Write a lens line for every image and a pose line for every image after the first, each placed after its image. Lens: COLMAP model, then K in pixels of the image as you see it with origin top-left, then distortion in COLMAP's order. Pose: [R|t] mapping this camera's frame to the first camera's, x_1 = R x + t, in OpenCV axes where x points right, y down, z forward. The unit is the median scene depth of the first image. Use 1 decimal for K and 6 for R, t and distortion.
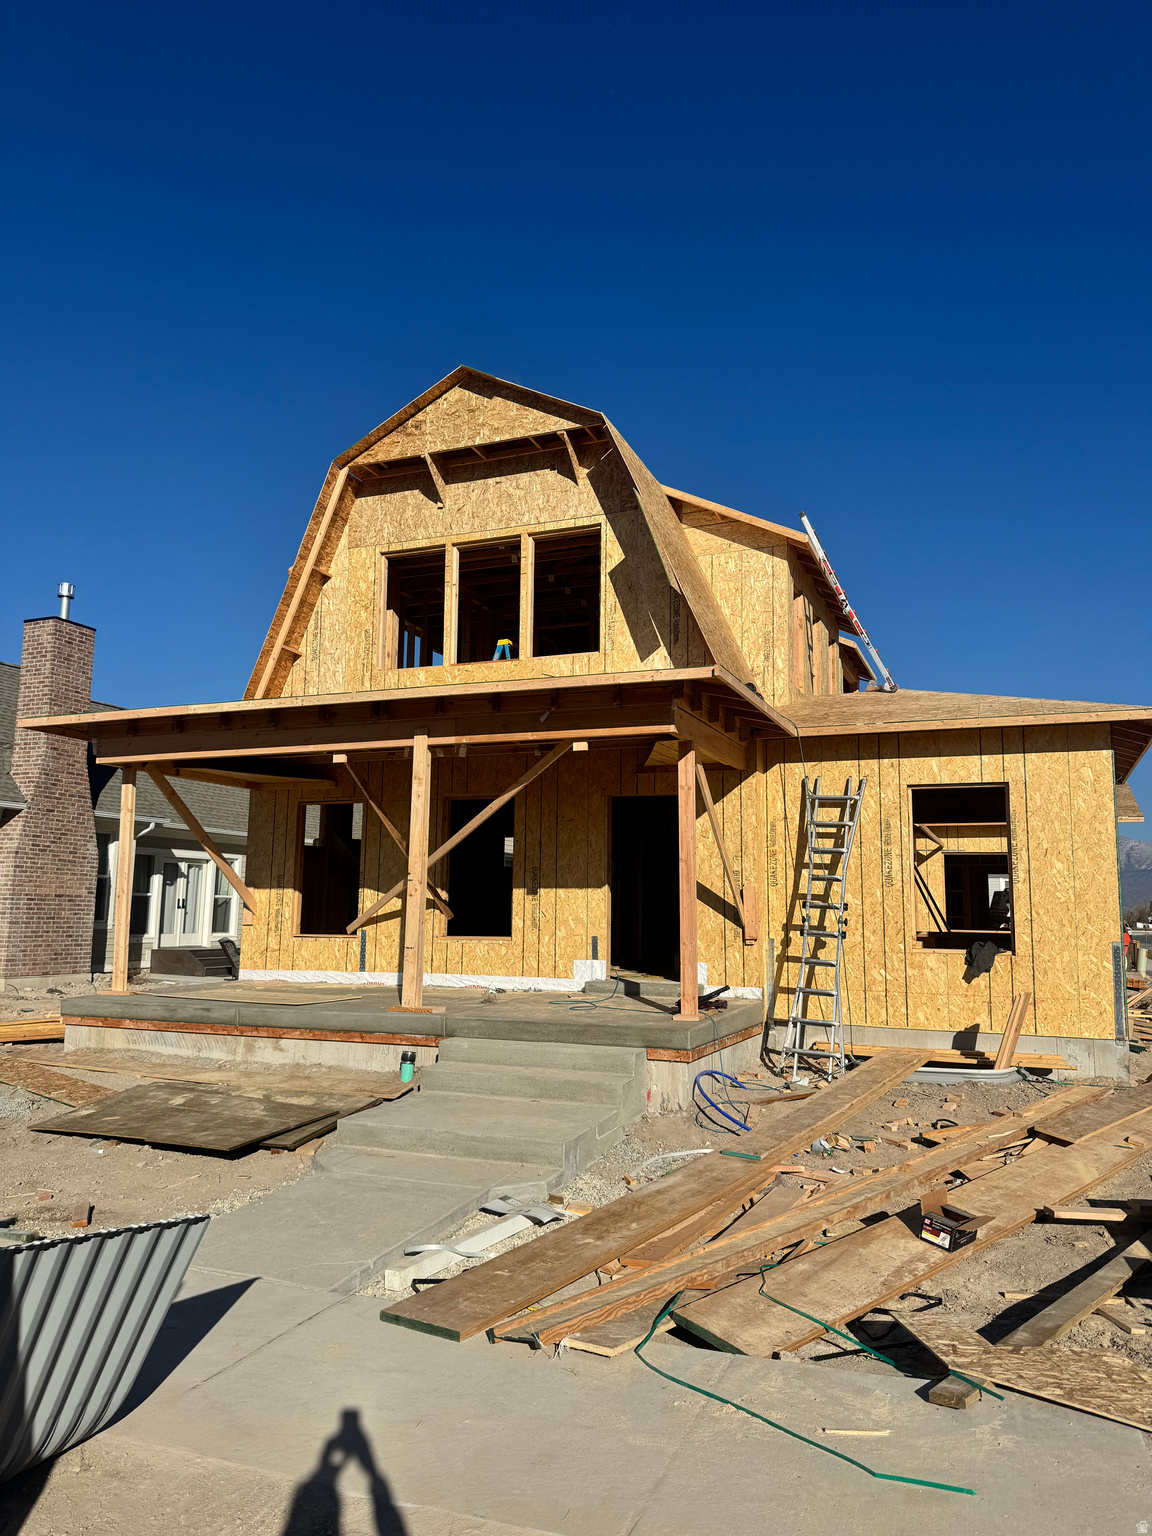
lens RADIAL K [[1078.8, 0, 581.2], [0, 1078.8, 777.2], [0, 0, 1]] dist [0.087926, -0.038071]
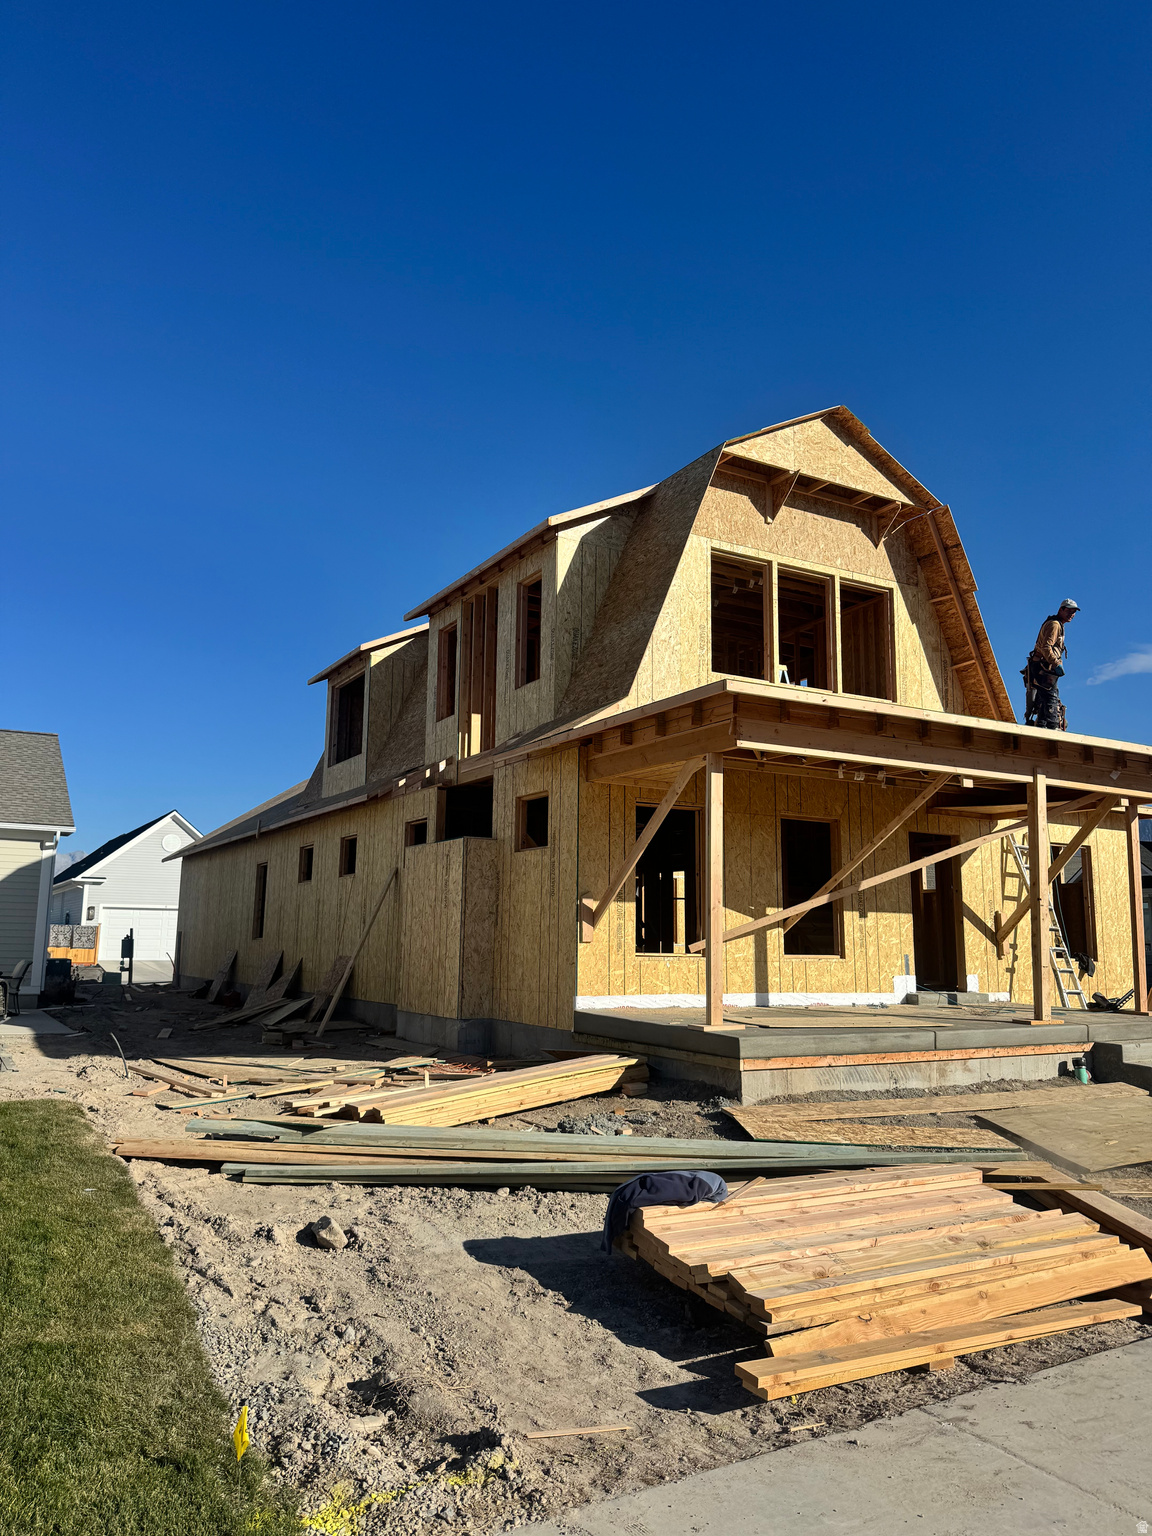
lens RADIAL K [[1078.8, 0, 573.4], [0, 1078.8, 776.5], [0, 0, 1]] dist [0.087926, -0.038071]
pose [[0.607754, 0.113425, 0.785983, -1.076343], [-0.105174, 0.992525, -0.061907, 0.068010], [-0.787130, -0.045041, 0.615141, 0.558869]]
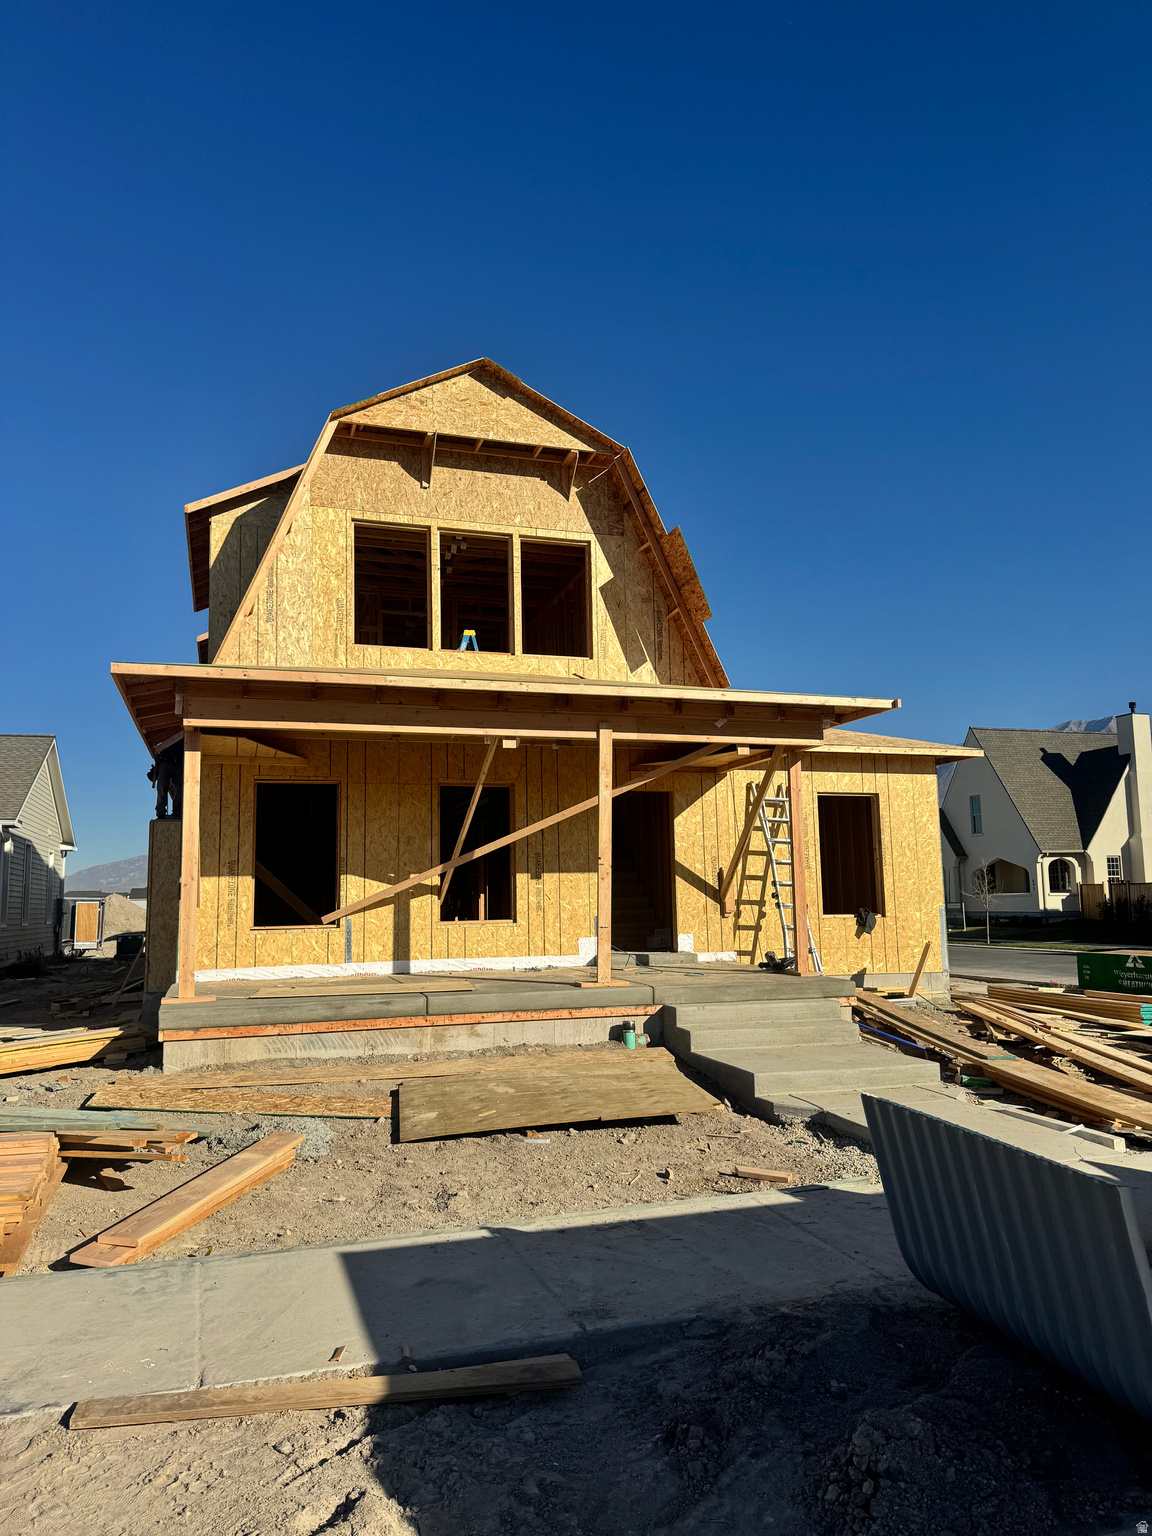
lens RADIAL K [[1078.8, 0, 574.8], [0, 1078.8, 783.0], [0, 0, 1]] dist [0.087926, -0.038071]
pose [[0.766521, 0.046102, 0.640563, -0.695702], [-0.056090, 0.998414, -0.004737, 0.017092], [-0.639766, -0.032298, 0.767891, 0.160640]]
